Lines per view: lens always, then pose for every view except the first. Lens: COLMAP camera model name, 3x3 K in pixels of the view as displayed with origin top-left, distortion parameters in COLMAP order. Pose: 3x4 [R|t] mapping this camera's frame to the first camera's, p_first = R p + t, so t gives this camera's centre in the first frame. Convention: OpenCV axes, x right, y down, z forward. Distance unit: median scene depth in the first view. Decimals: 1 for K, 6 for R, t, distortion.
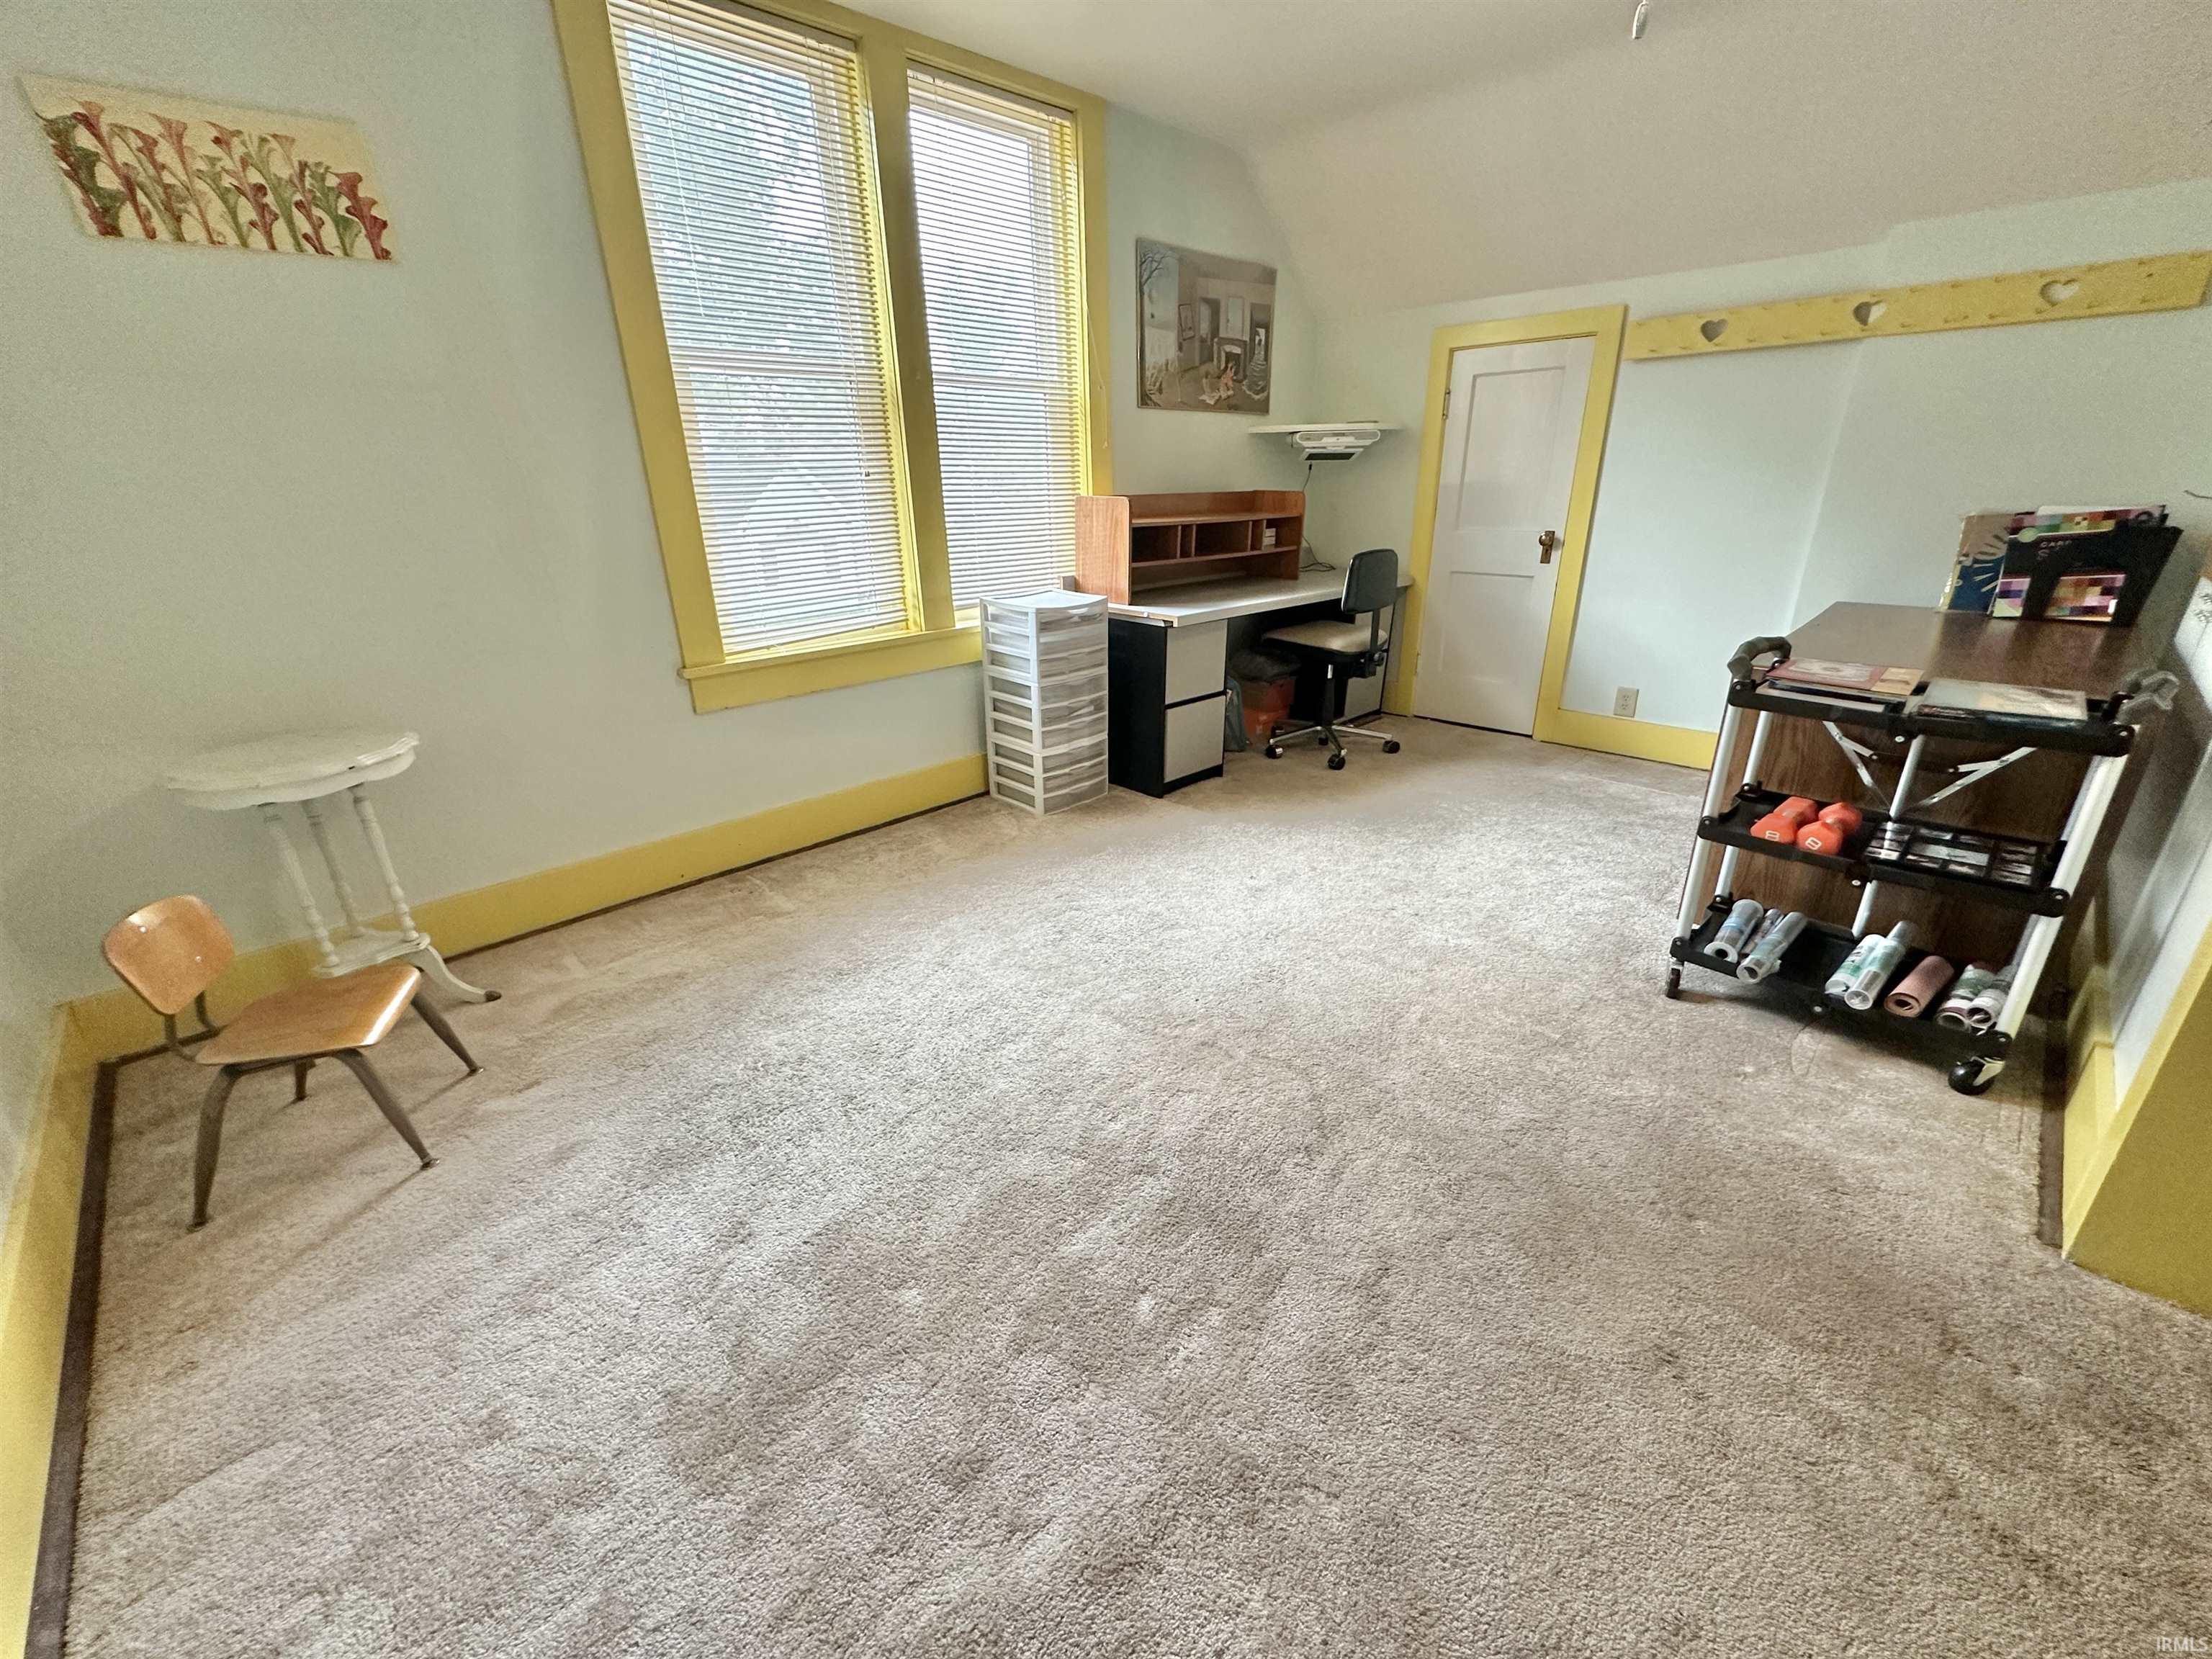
lens RADIAL K [[882.7, 0, 1108.1], [0, 882.7, 824.8], [0, 0, 1]] dist [-0.003103, 0.000515]
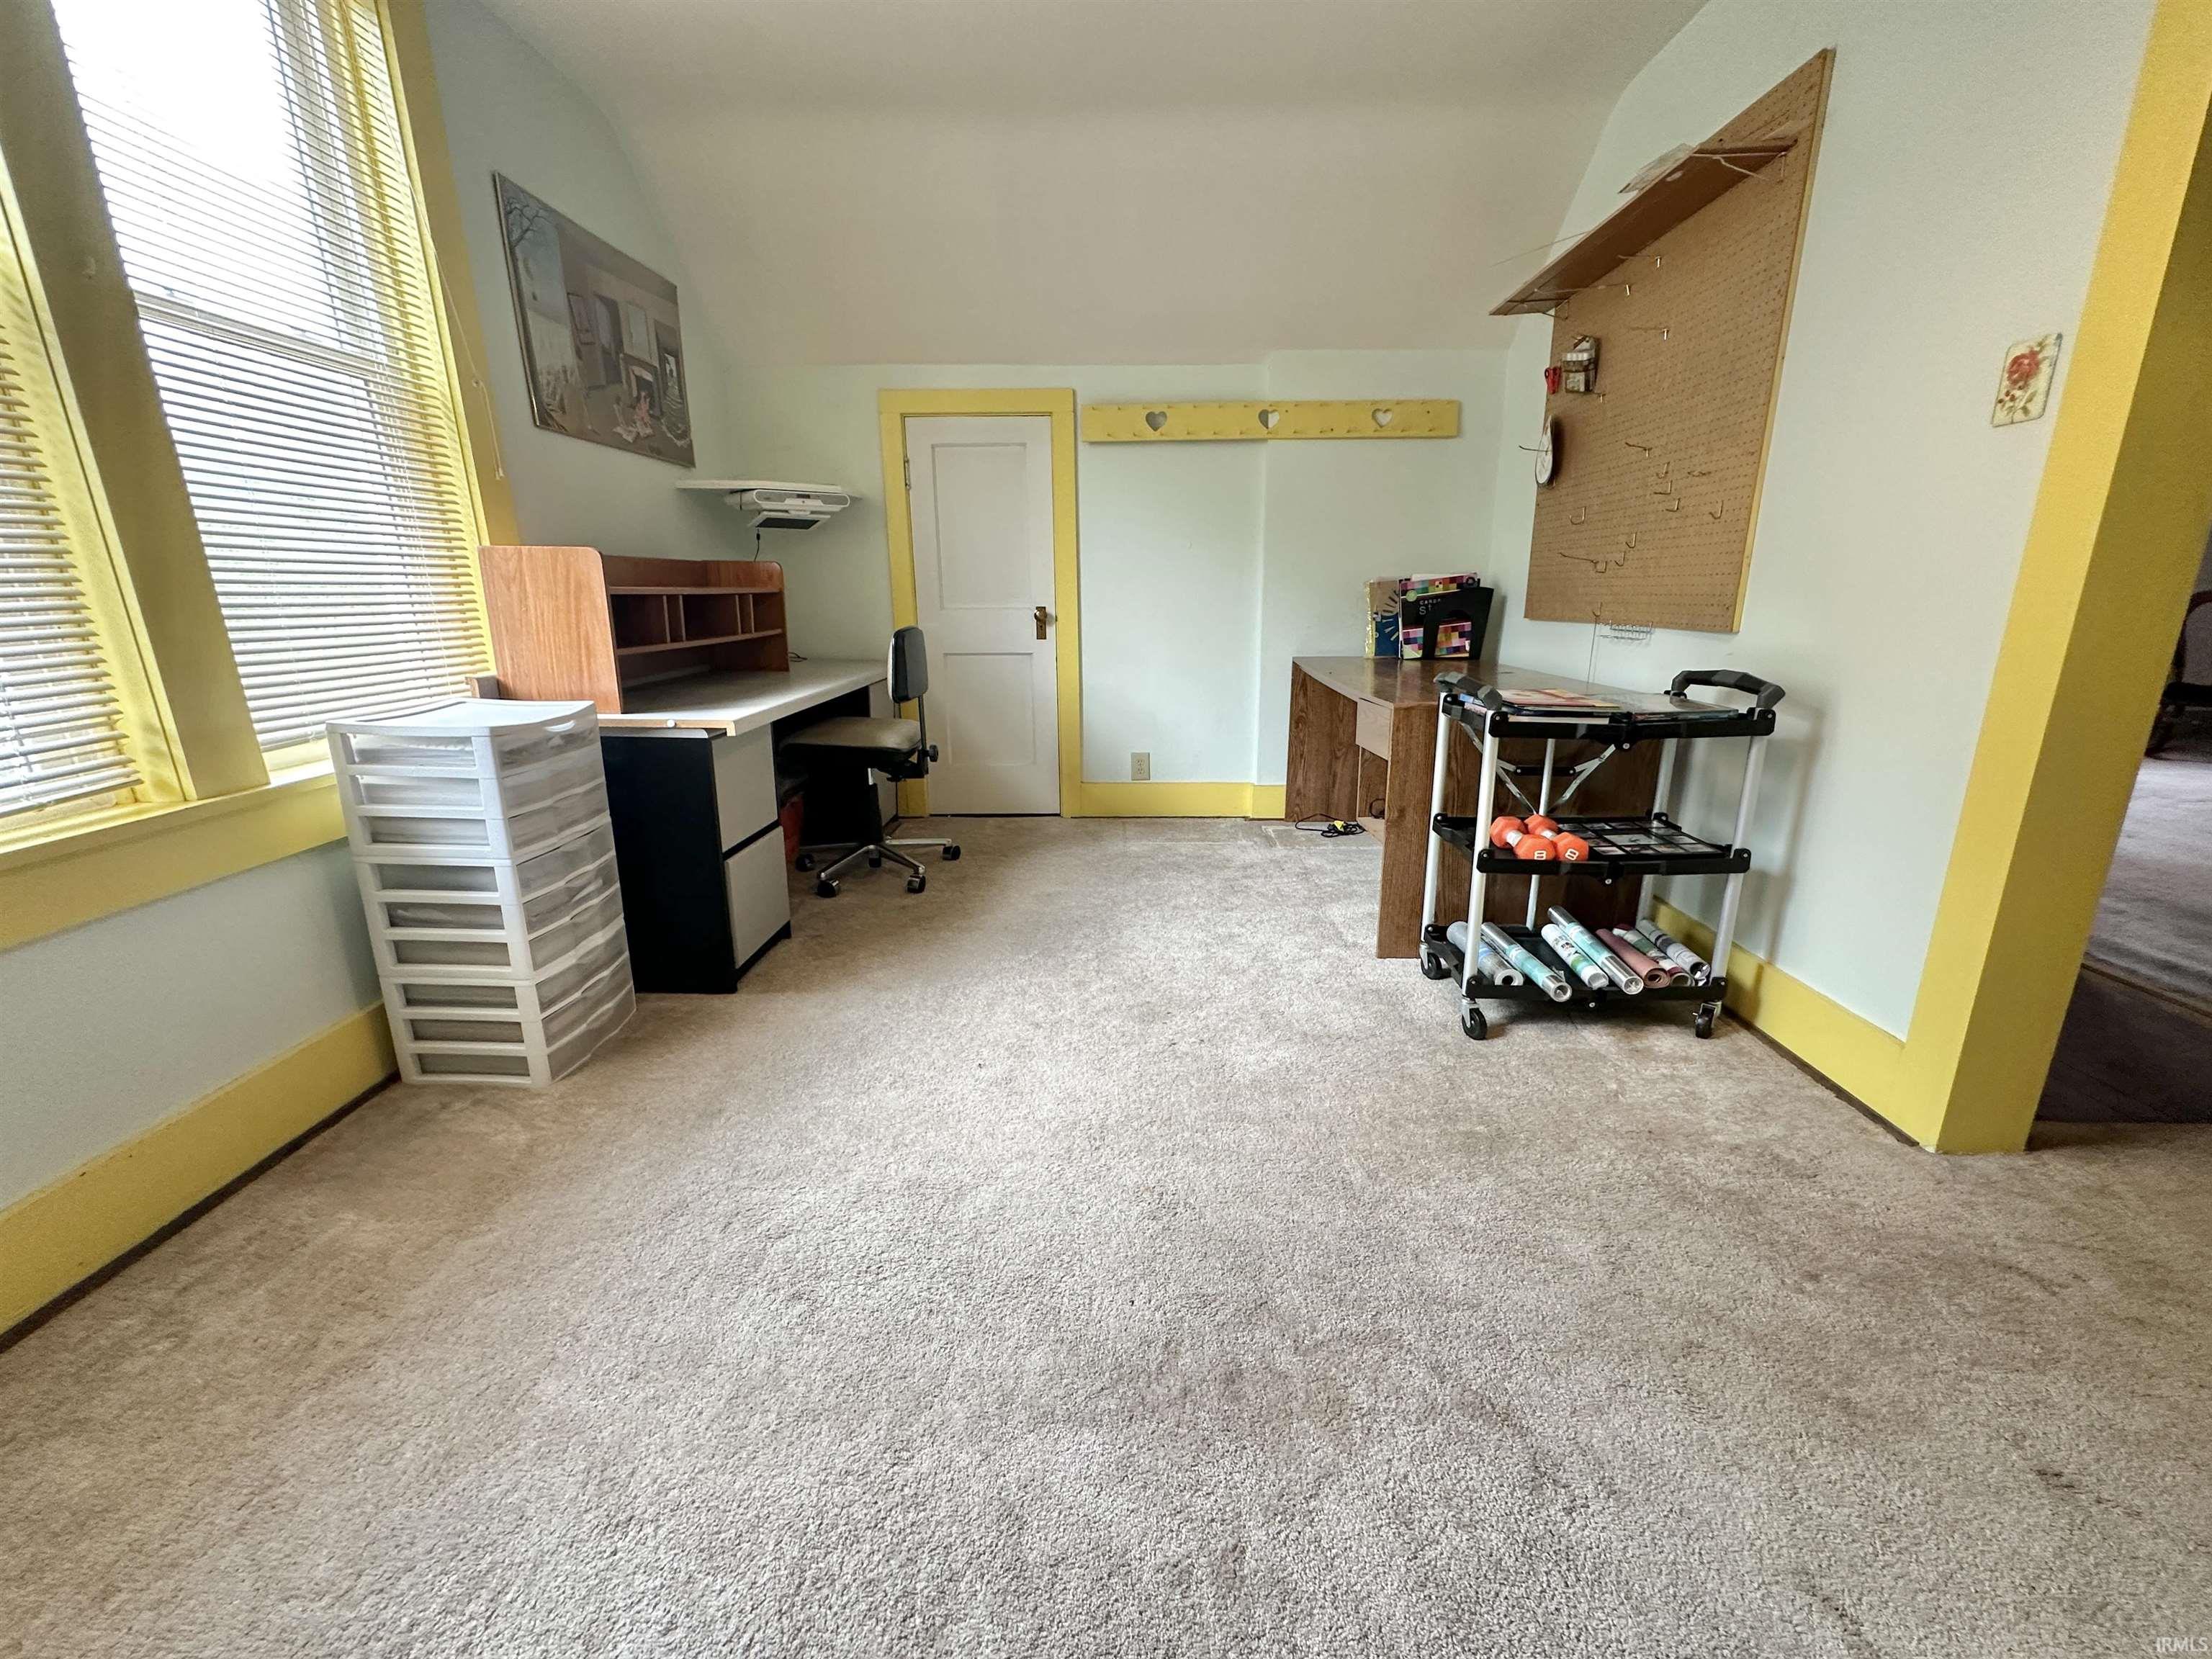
lens RADIAL K [[882.7, 0, 1105.1], [0, 882.7, 826.4], [0, 0, 1]] dist [-0.003103, 0.000515]
pose [[0.720150, -0.171487, 0.672291, -0.169781], [0.248105, 0.968552, -0.018711, -0.072062], [-0.647941, 0.180273, 0.740050, 0.320400]]
